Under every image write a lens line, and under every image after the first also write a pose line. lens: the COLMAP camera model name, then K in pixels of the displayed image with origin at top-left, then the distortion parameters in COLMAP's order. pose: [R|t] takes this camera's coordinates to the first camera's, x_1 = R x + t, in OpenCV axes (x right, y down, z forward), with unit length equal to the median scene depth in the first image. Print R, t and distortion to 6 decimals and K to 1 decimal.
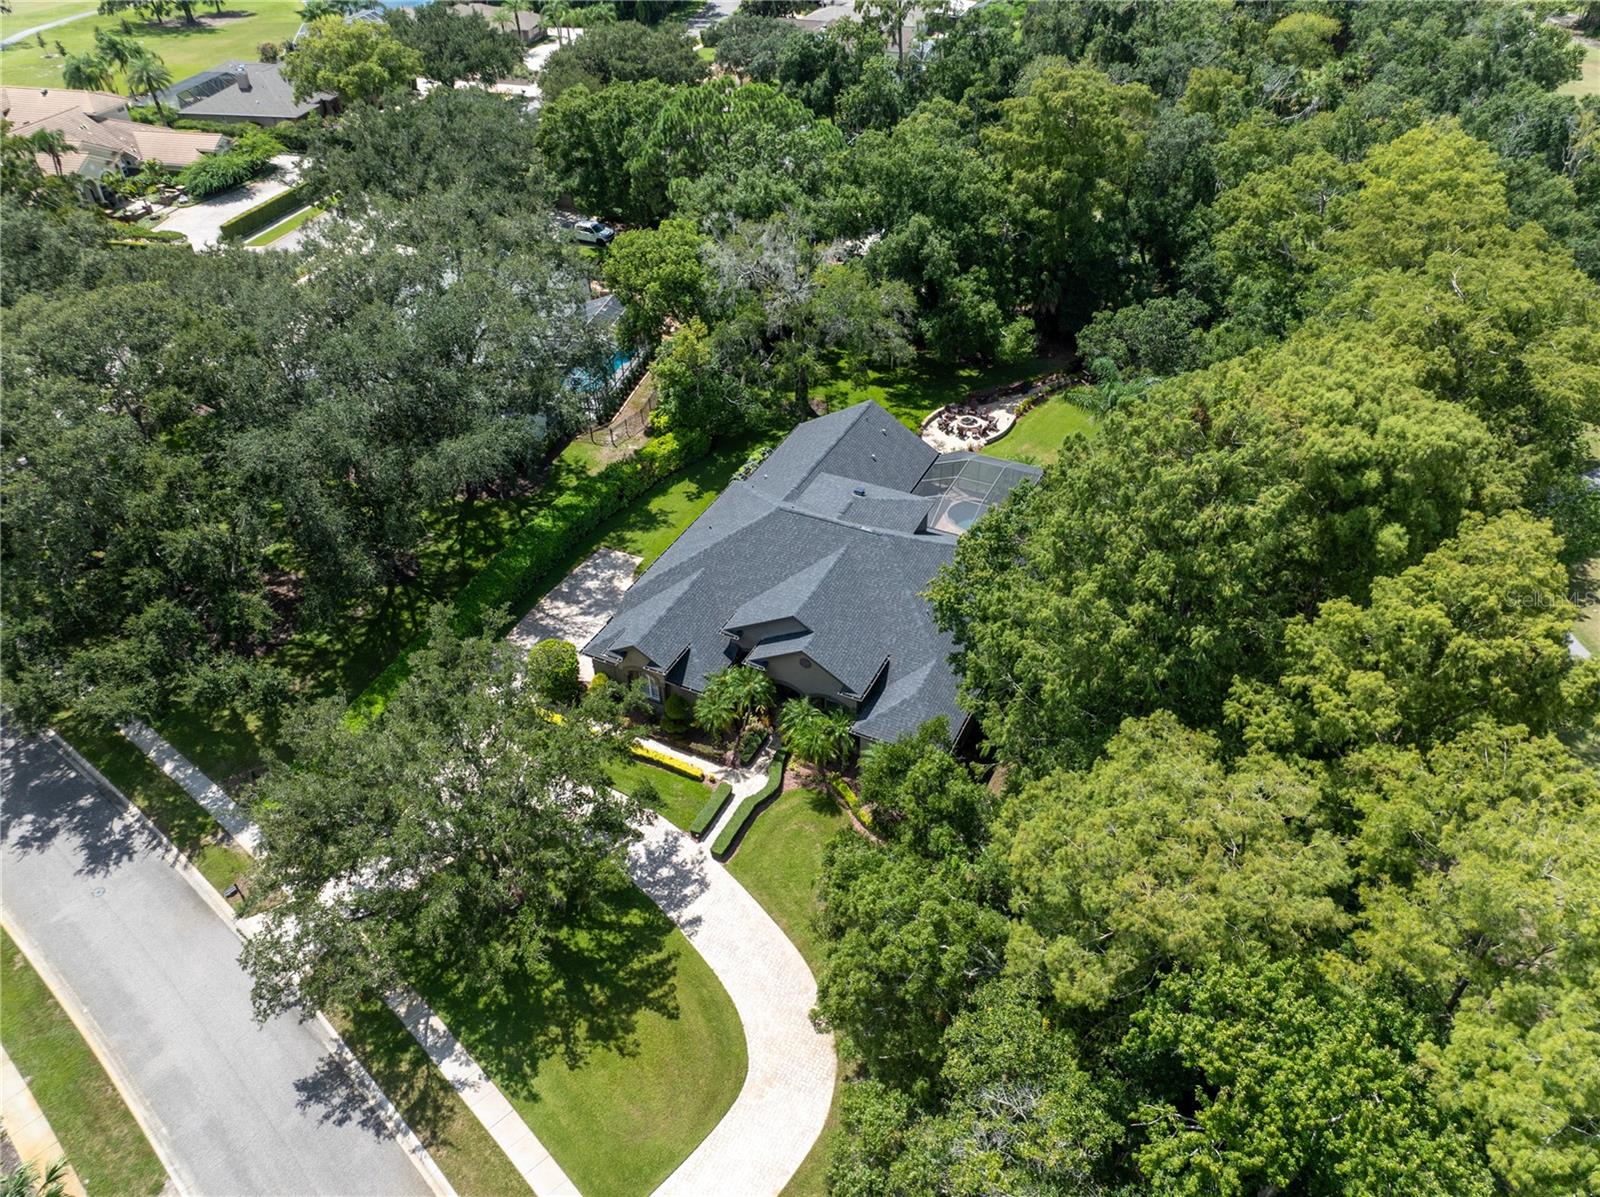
lens RADIAL K [[1122.0, 0, 810.0], [0, 1122.0, 596.8], [0, 0, 1]] dist [-0.034428, 0.005902]
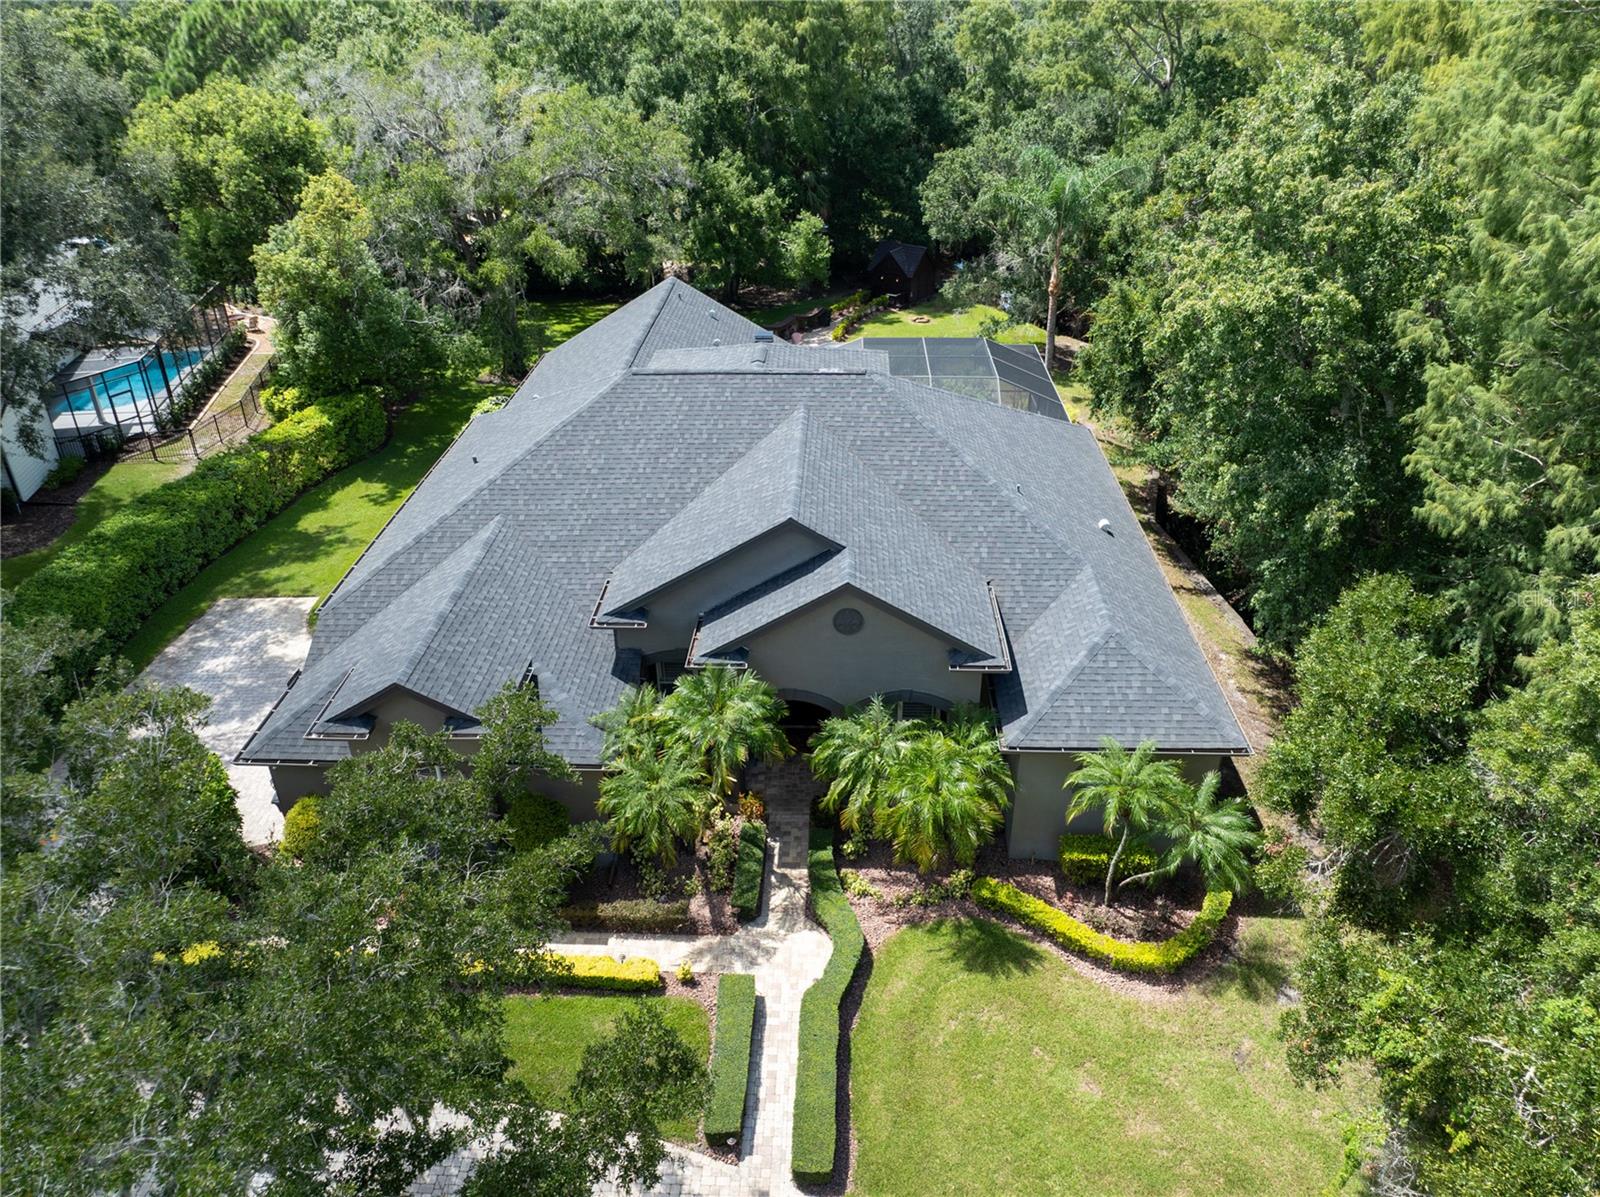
lens RADIAL K [[1122.0, 0, 798.9], [0, 1122.0, 601.5], [0, 0, 1]] dist [-0.034428, 0.005902]
pose [[0.917860, -0.196223, 0.345006, -0.160549], [0.247602, 0.962444, -0.111333, 0.093342], [-0.310203, 0.187612, 0.931974, 0.623413]]
